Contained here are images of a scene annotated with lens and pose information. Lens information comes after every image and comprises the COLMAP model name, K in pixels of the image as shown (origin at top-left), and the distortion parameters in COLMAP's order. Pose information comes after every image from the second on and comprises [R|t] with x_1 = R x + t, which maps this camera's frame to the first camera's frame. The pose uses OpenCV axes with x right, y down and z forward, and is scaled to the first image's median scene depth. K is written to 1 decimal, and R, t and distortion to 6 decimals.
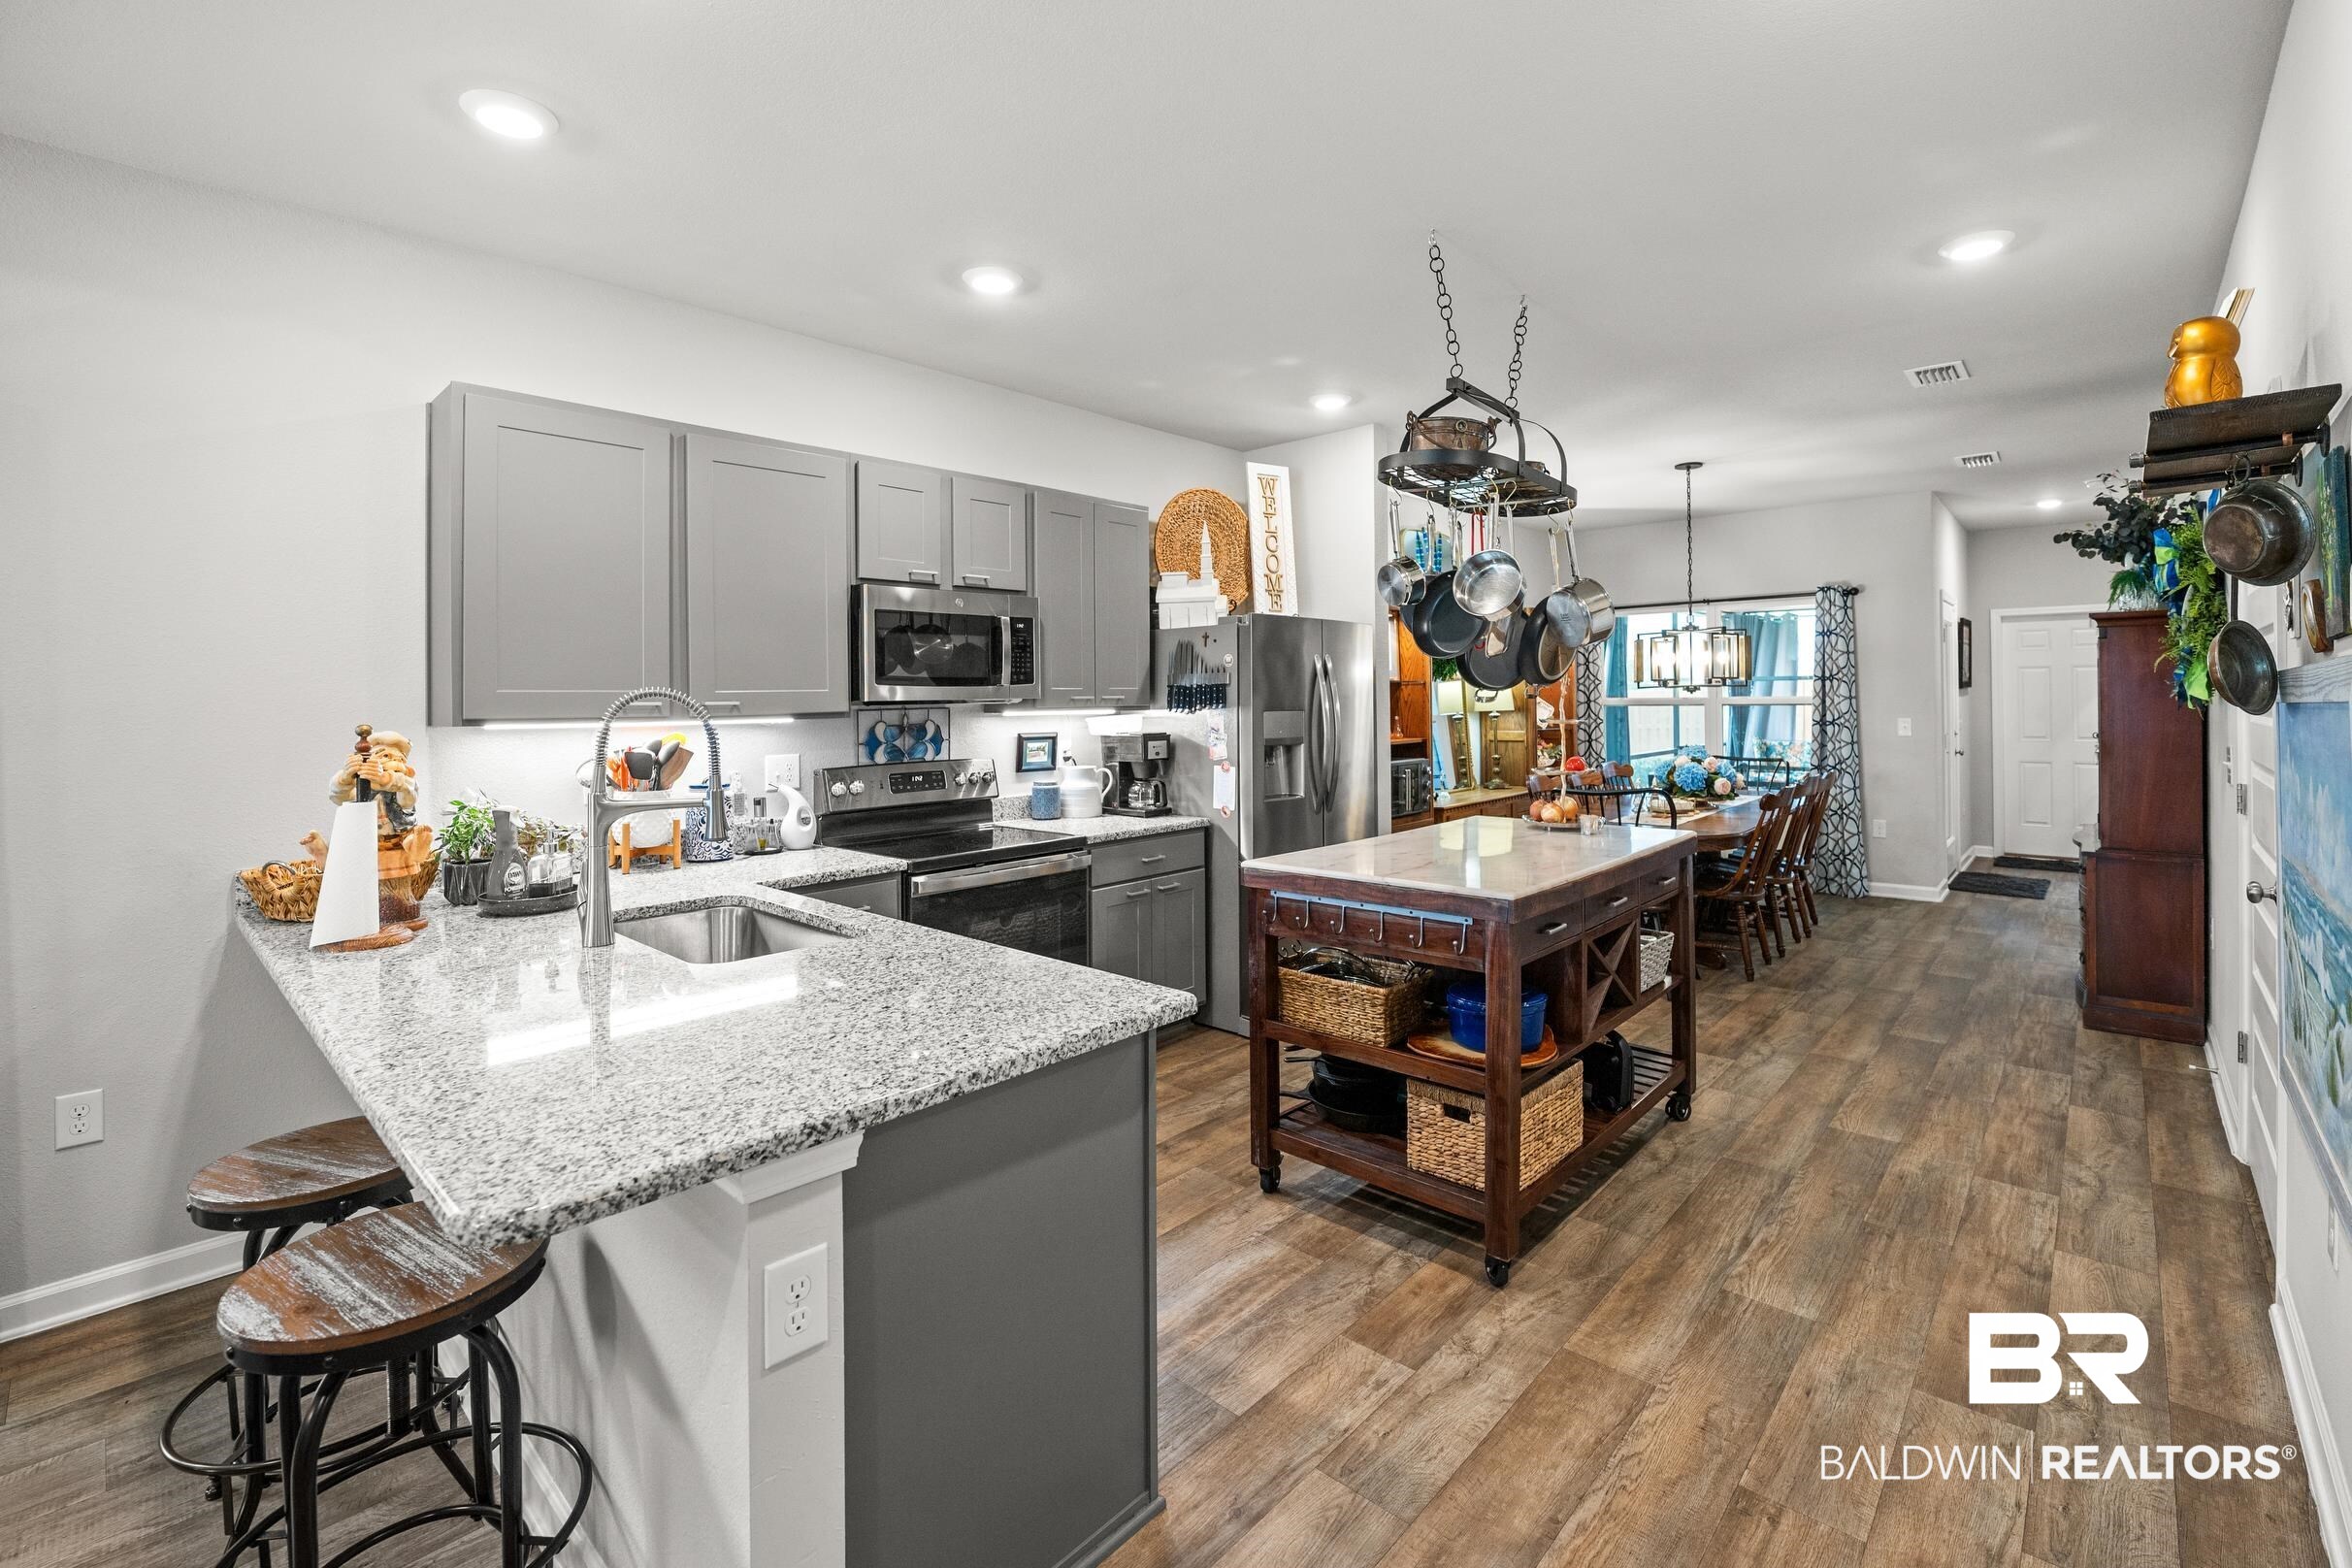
lens RADIAL K [[980.1, 0, 1262.4], [0, 980.1, 676.4], [0, 0, 1]] dist [-0.033855, -0.002110]
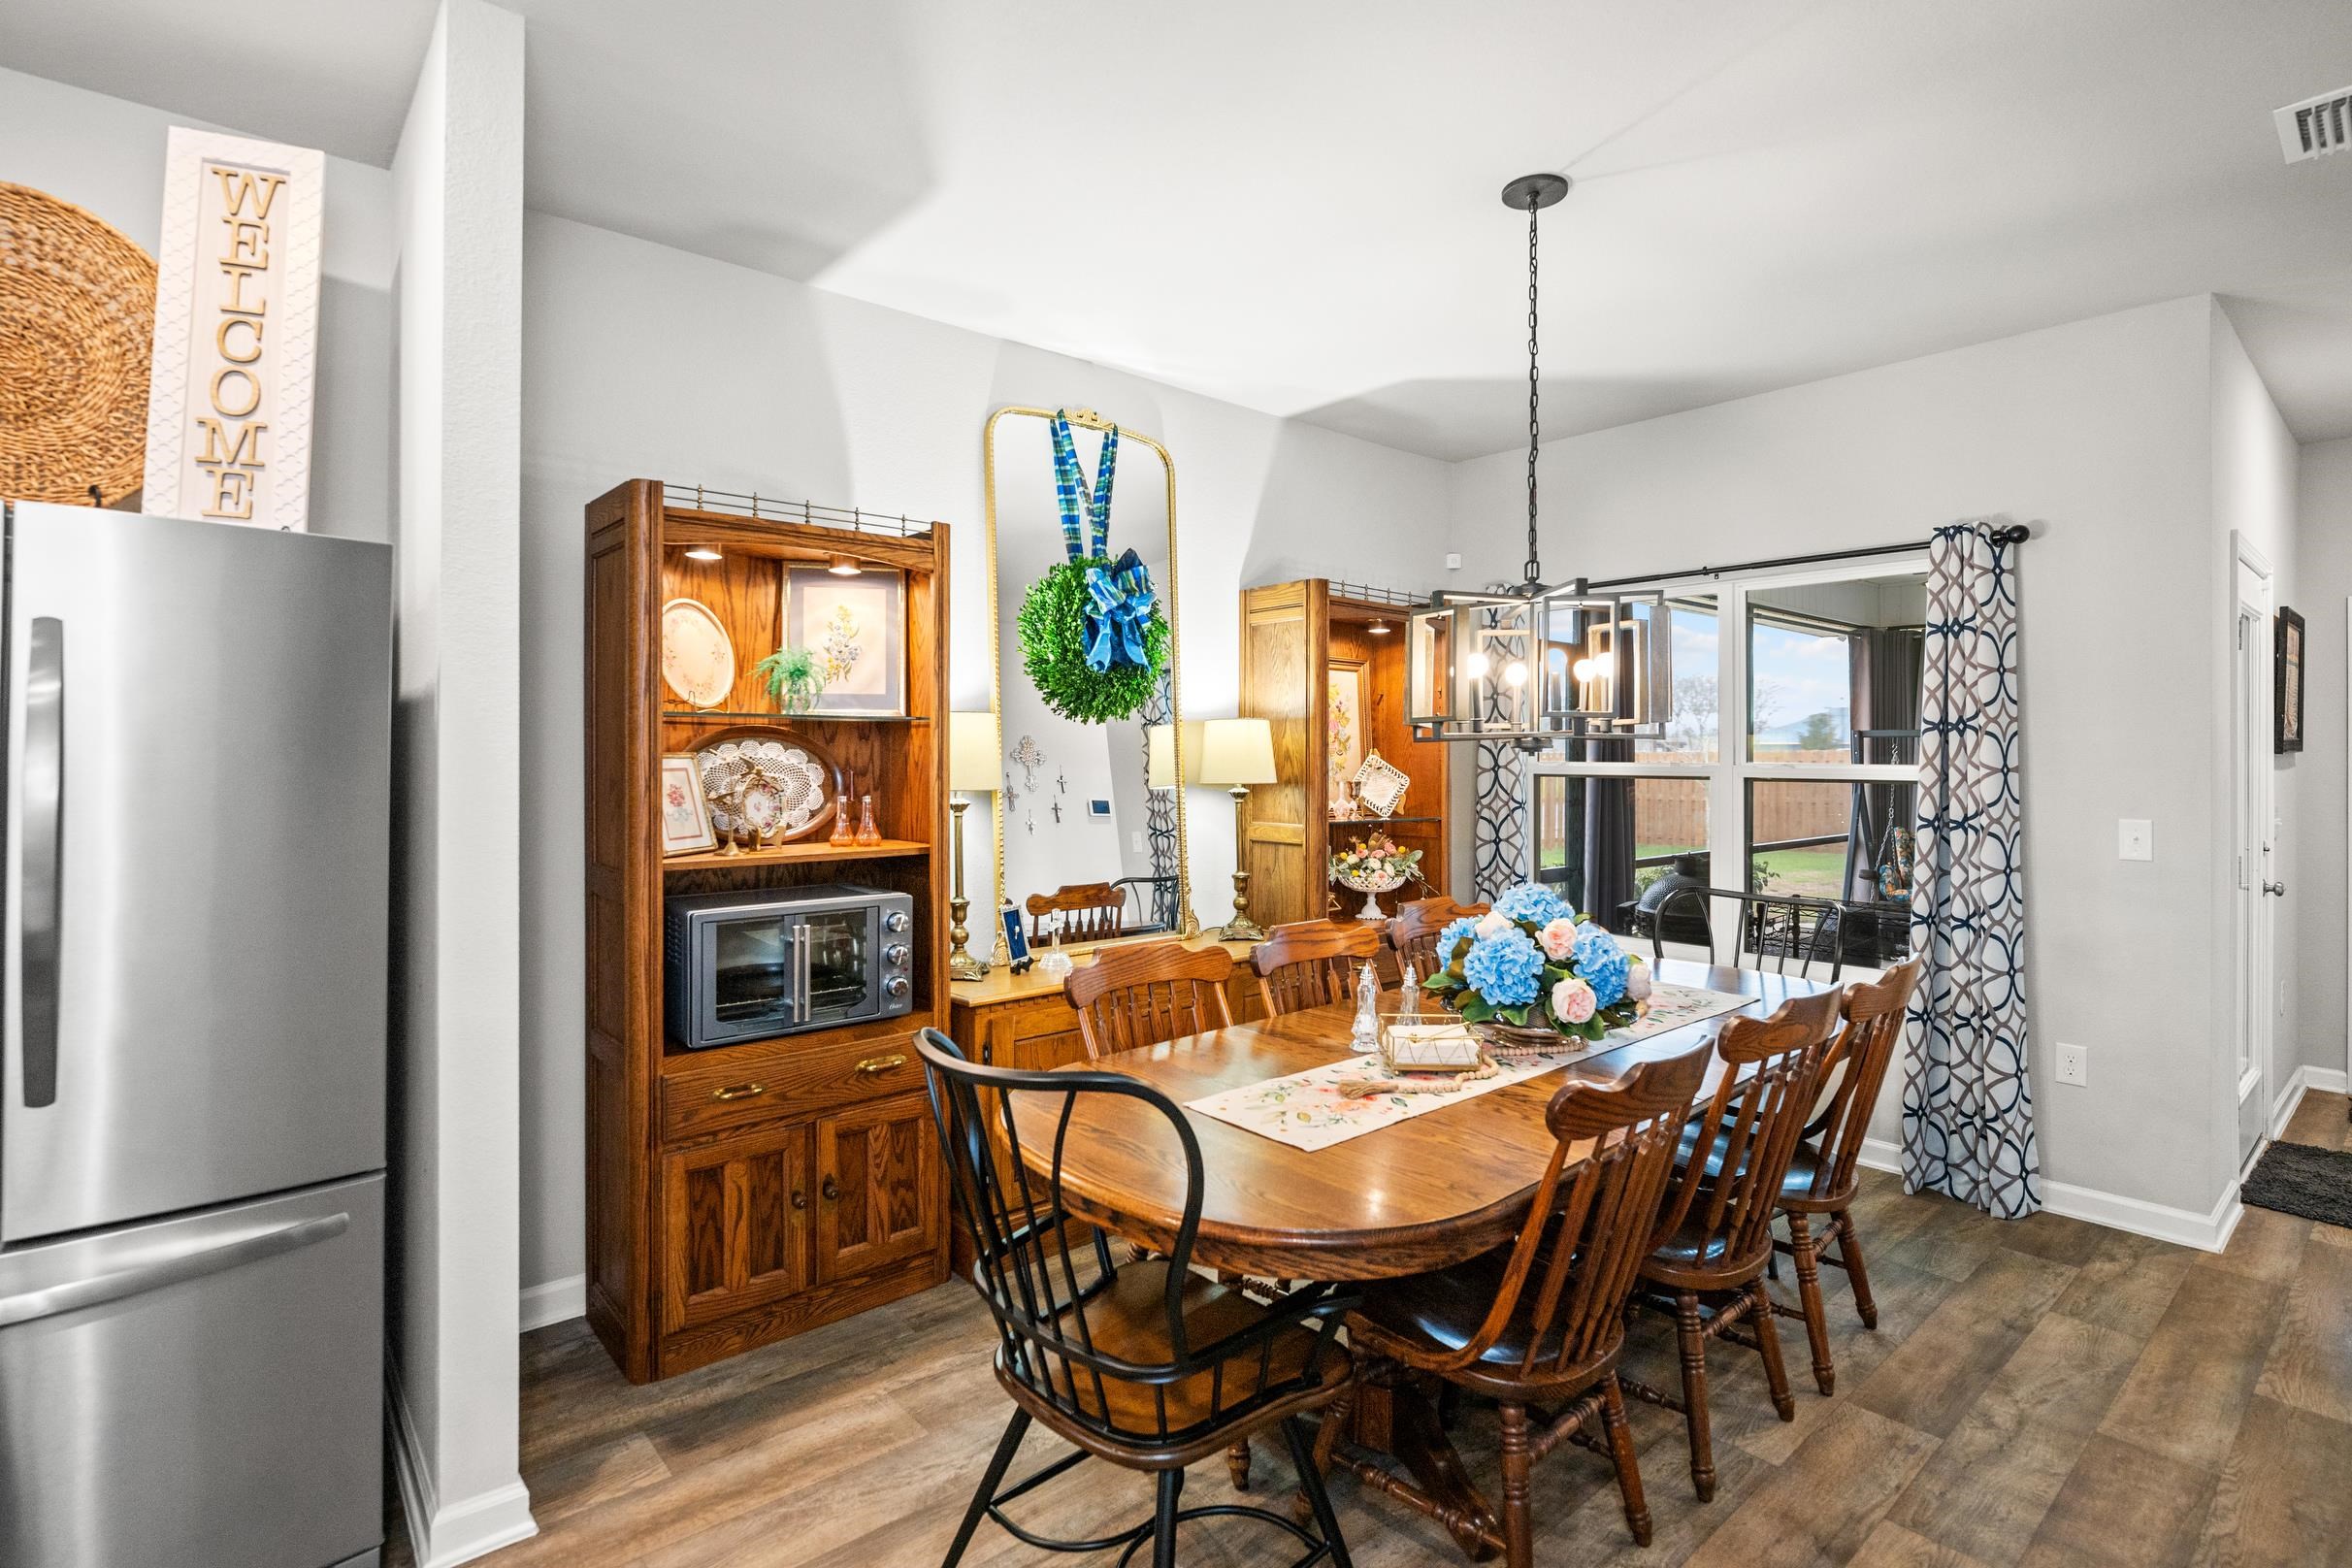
lens RADIAL K [[1246.9, 0, 1108.7], [0, 1246.9, 732.9], [0, 0, 1]] dist [-0.021633, 0.002566]
pose [[0.991538, 0.013075, -0.129159, 0.266997], [-0.012168, 0.999895, 0.007810, 0.005147], [0.129247, -0.006172, 0.991593, 0.375223]]
